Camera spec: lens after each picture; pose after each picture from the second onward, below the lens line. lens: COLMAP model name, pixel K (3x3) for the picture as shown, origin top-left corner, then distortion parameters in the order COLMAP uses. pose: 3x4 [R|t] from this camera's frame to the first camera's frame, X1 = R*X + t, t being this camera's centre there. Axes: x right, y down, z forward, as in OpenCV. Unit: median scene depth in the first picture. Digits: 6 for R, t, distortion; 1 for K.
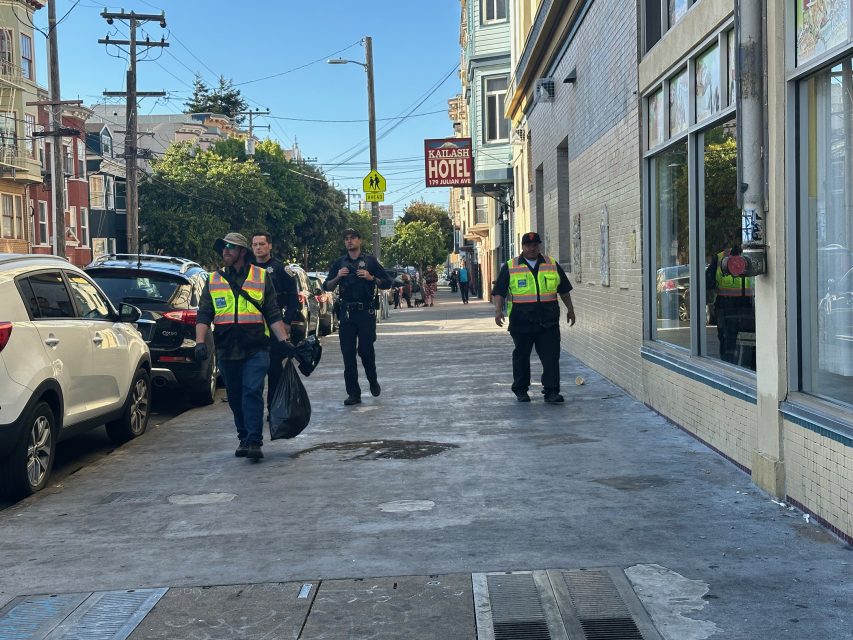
lens RADIAL K [[1276.9, 0, 440.2], [0, 1276.9, 318.4], [0, 0, 1]] dist [0.122465, -0.133450]
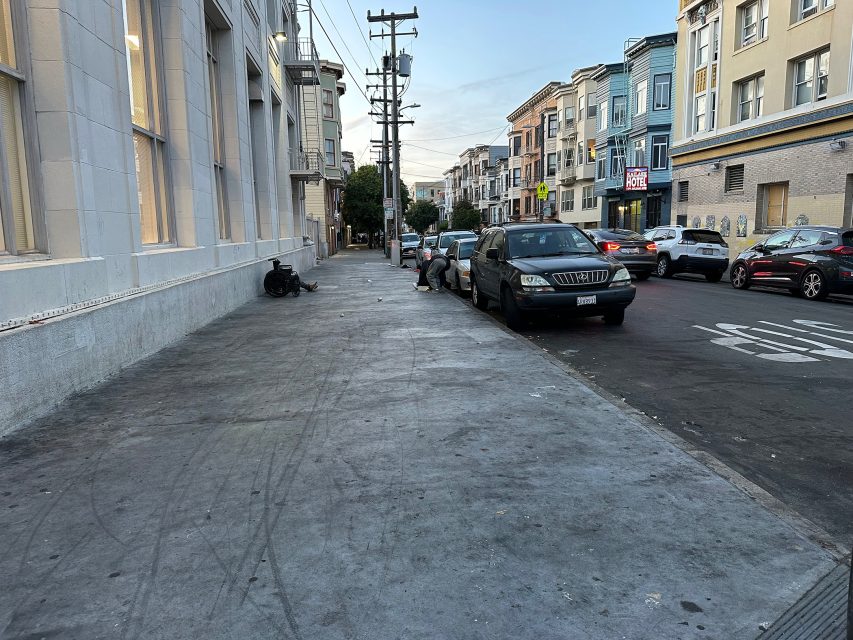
lens RADIAL K [[621.6, 0, 426.5], [0, 621.6, 320.0], [0, 0, 1]] dist [0.131817, -0.231220]
pose [[0.994395, -0.006790, 0.105510, -0.430906], [-0.003950, 0.994853, 0.101247, 0.000211], [-0.105654, -0.101096, 0.989251, 0.024711]]
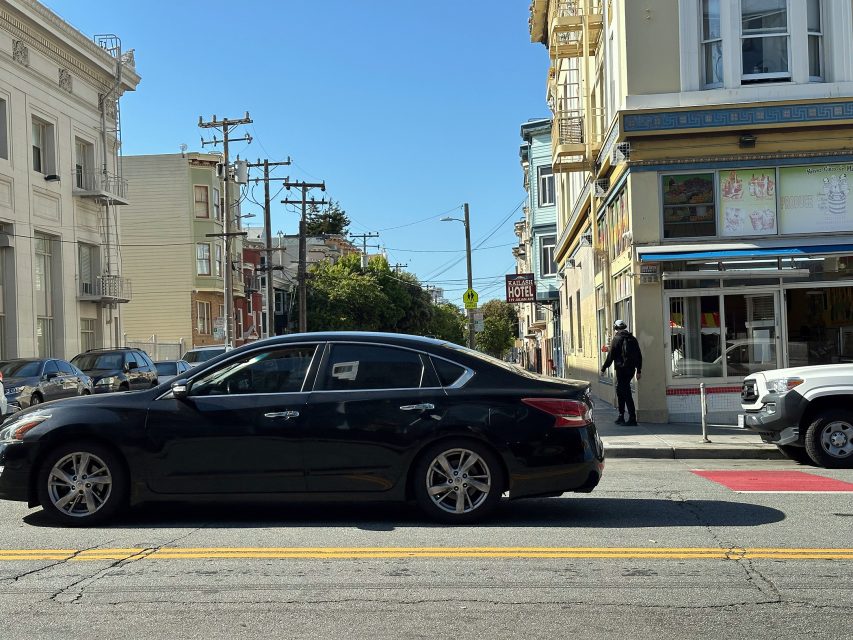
lens RADIAL K [[1229.6, 0, 422.7], [0, 1229.6, 321.2], [0, 0, 1]] dist [0.119277, -0.123226]
pose [[0.997819, -0.011365, -0.065029, -0.016640], [0.007132, 0.997862, -0.064970, 0.024910], [0.065628, 0.064364, 0.995766, -0.607732]]
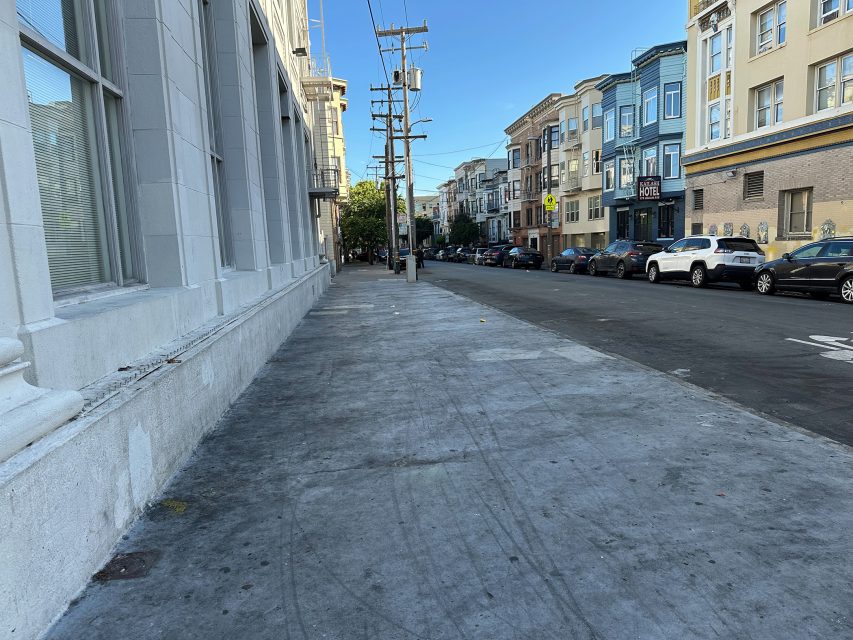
lens RADIAL K [[621.3, 0, 424.7], [0, 621.3, 326.2], [0, 0, 1]] dist [0.121218, -0.199009]
pose [[0.992588, -0.031651, 0.117336, -0.467901], [0.021209, 0.995788, 0.089200, -0.001887], [-0.119665, -0.086051, 0.989078, 0.042448]]
